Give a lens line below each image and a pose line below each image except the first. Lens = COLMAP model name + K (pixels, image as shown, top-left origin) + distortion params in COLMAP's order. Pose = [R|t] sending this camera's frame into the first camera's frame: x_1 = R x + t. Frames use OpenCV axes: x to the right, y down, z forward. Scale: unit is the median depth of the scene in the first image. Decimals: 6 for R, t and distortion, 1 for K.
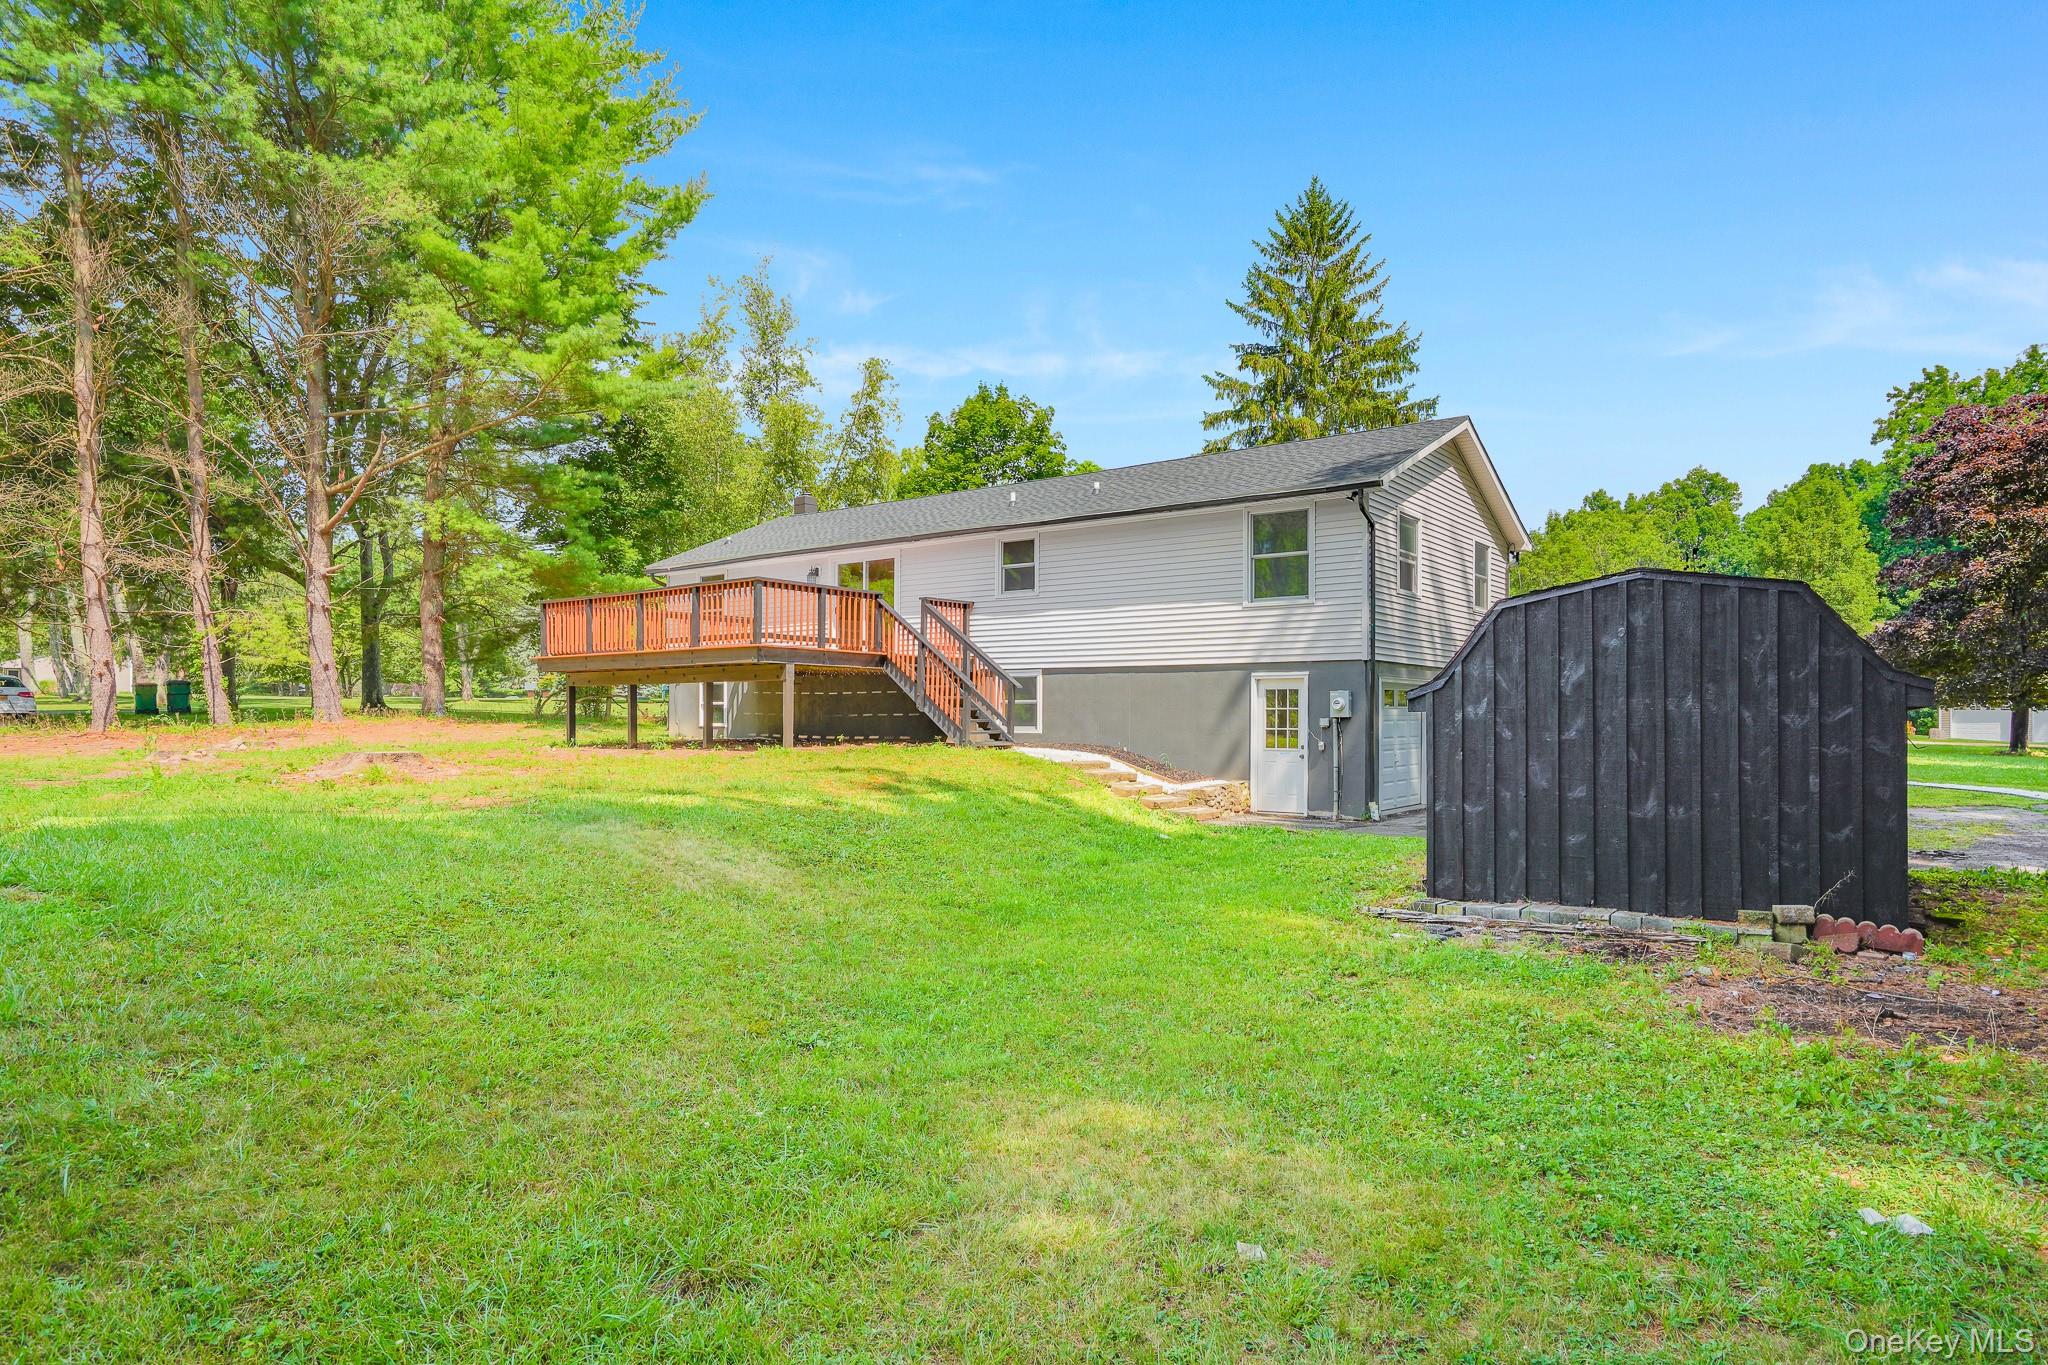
lens RADIAL K [[1205.5, 0, 1026.1], [0, 1205.5, 688.2], [0, 0, 1]] dist [0.024829, -0.000058]
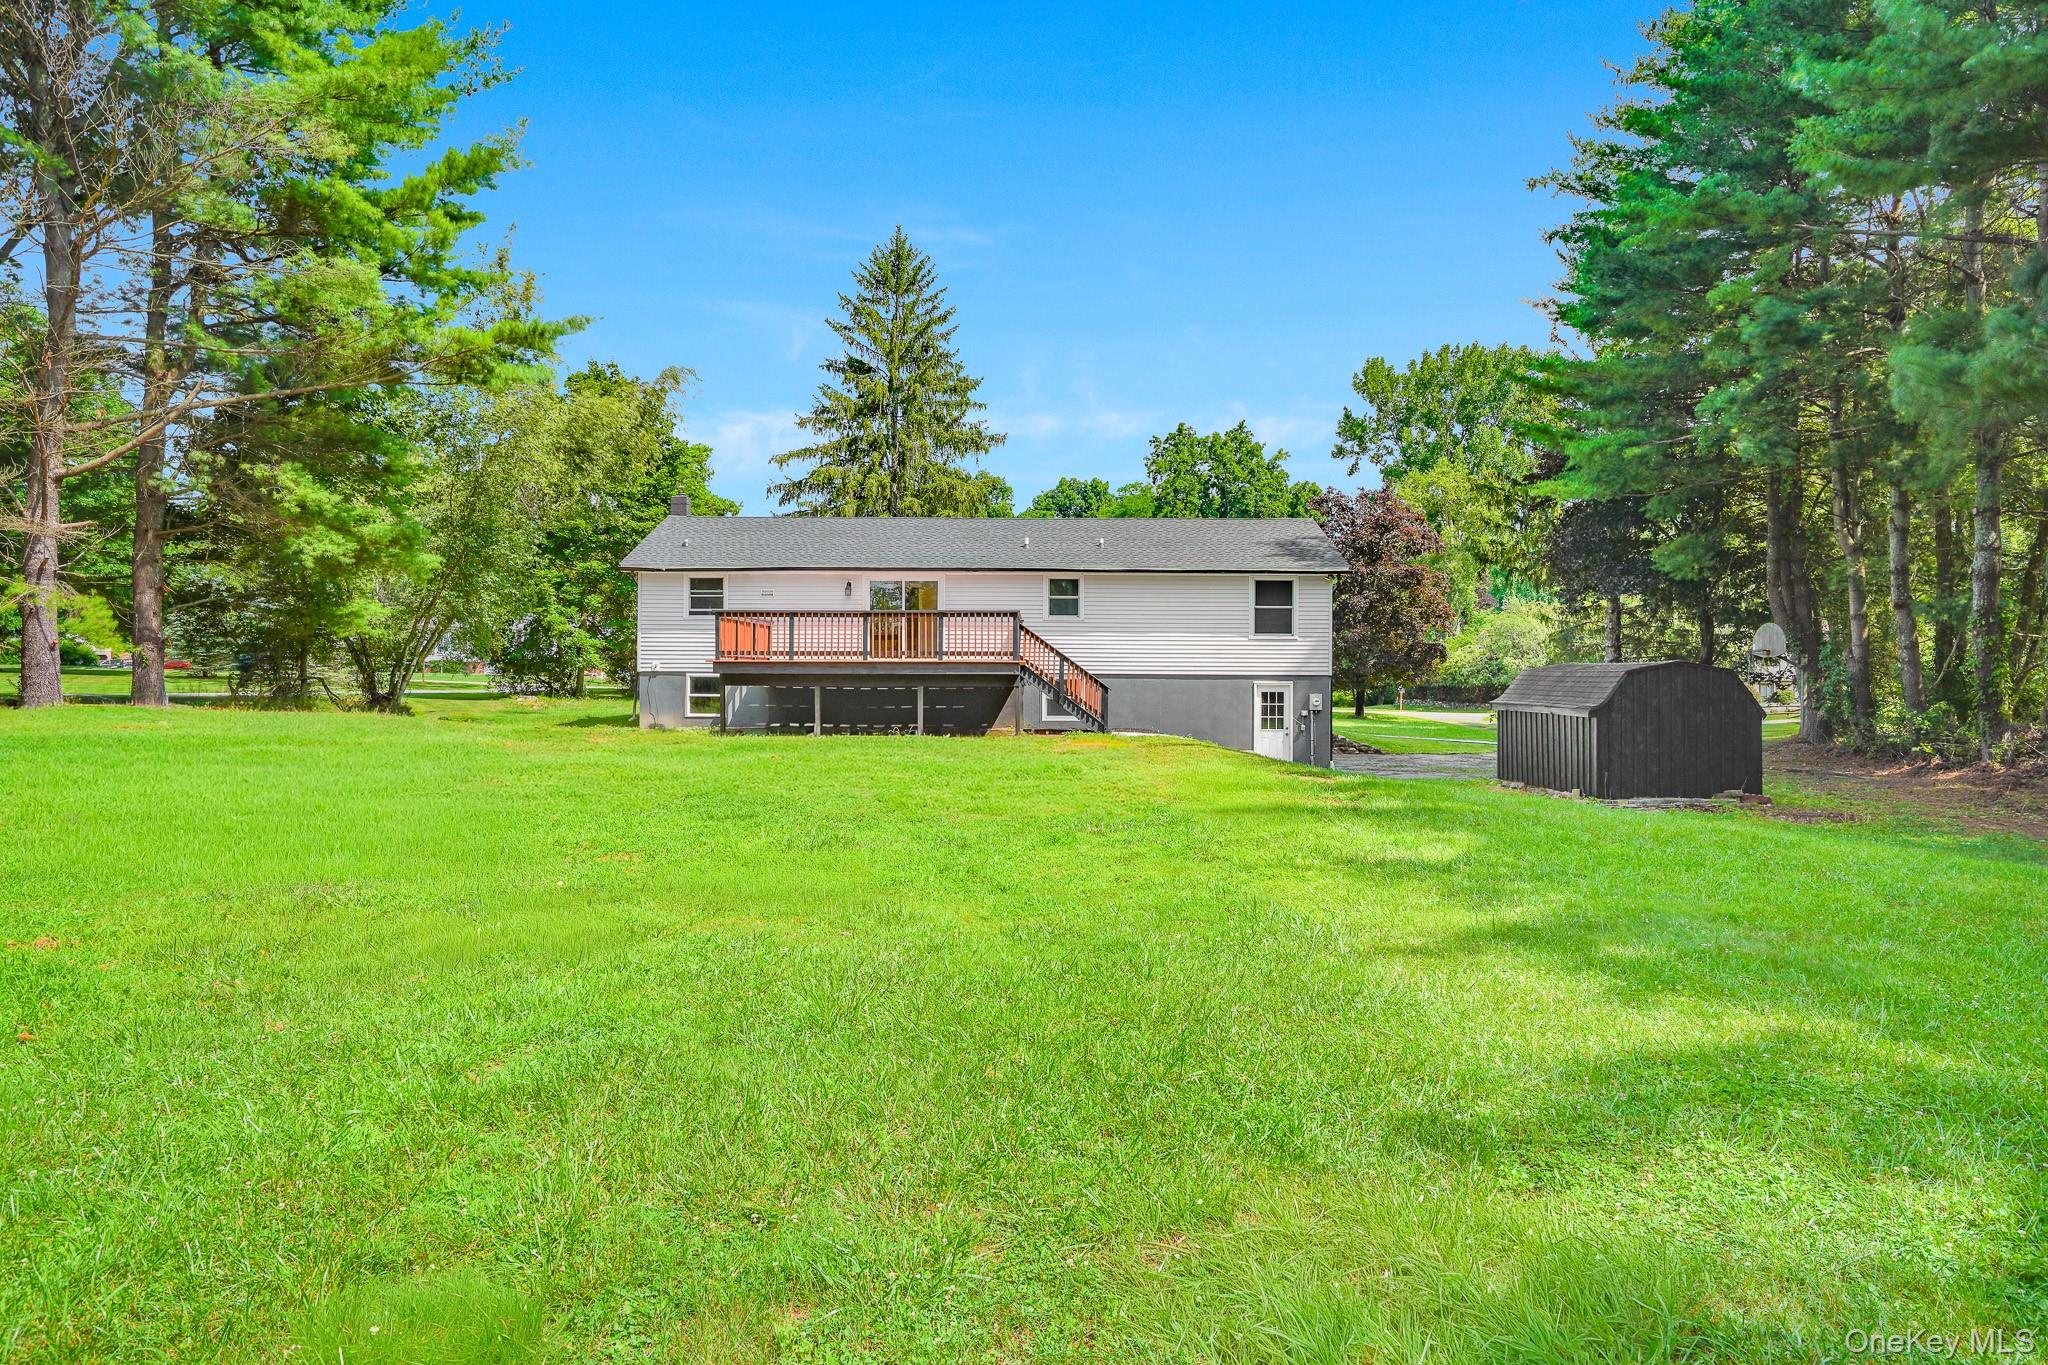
lens RADIAL K [[1315.5, 0, 1022.7], [0, 1315.5, 615.9], [0, 0, 1]] dist [0.022598, 0.002087]
pose [[0.798826, 0.029585, 0.600834, -0.924778], [-0.016033, 0.999482, -0.027897, -0.038708], [-0.601348, 0.012652, 0.798887, -0.154246]]
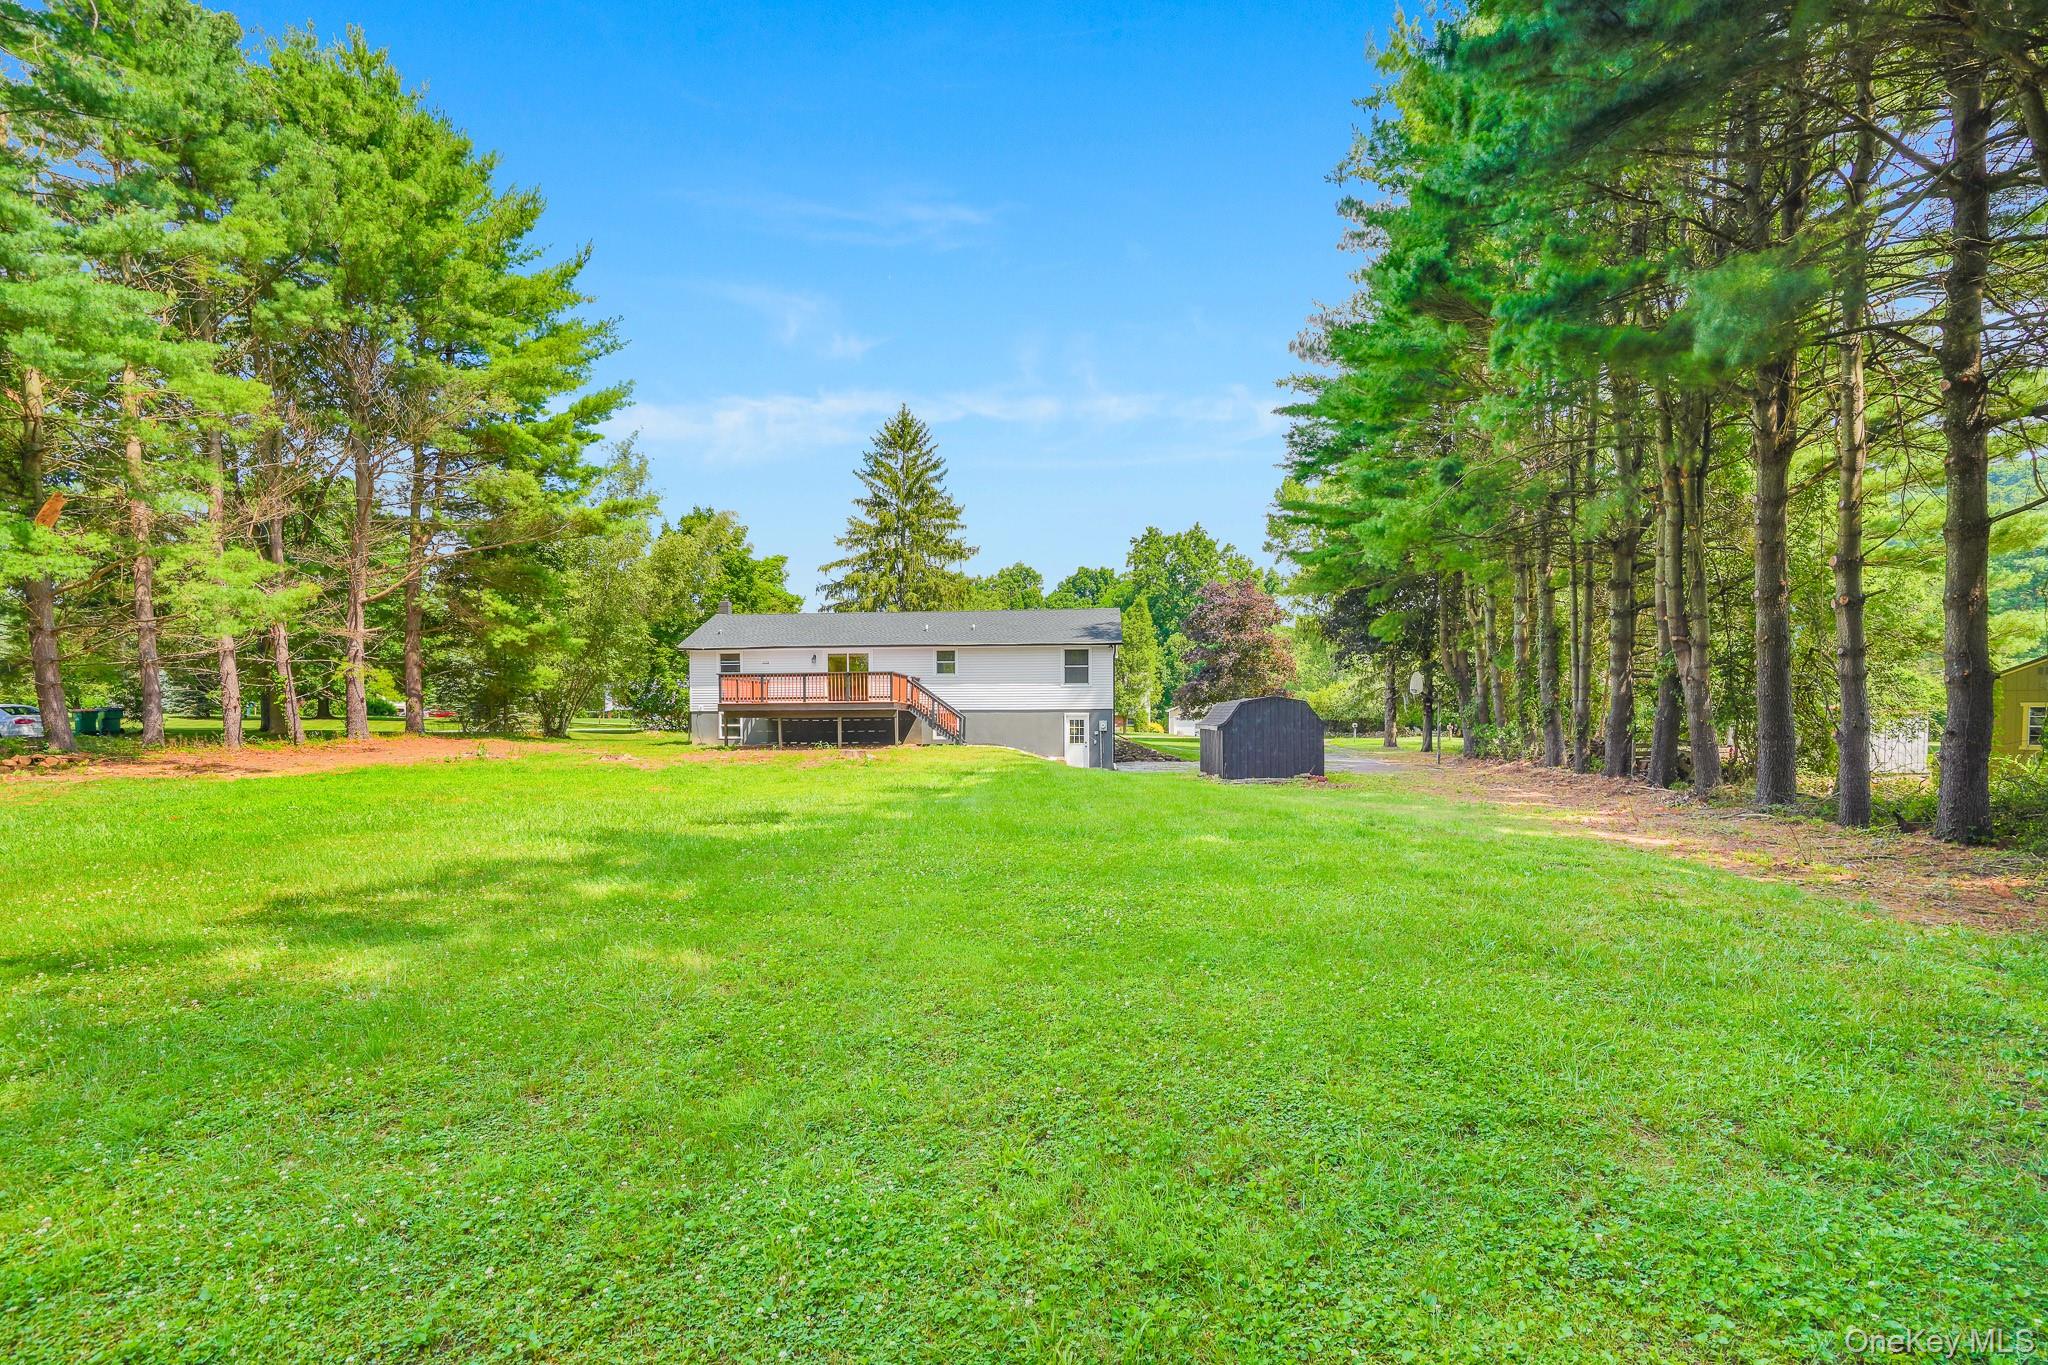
lens RADIAL K [[1061.6, 0, 1018.3], [0, 1061.6, 687.5], [0, 0, 1]] dist [-0.058754, 0.035770]
pose [[0.841397, 0.010973, 0.540306, -0.918653], [-0.004236, 0.999897, -0.013710, -0.030380], [-0.540401, 0.009247, 0.841357, -0.669838]]
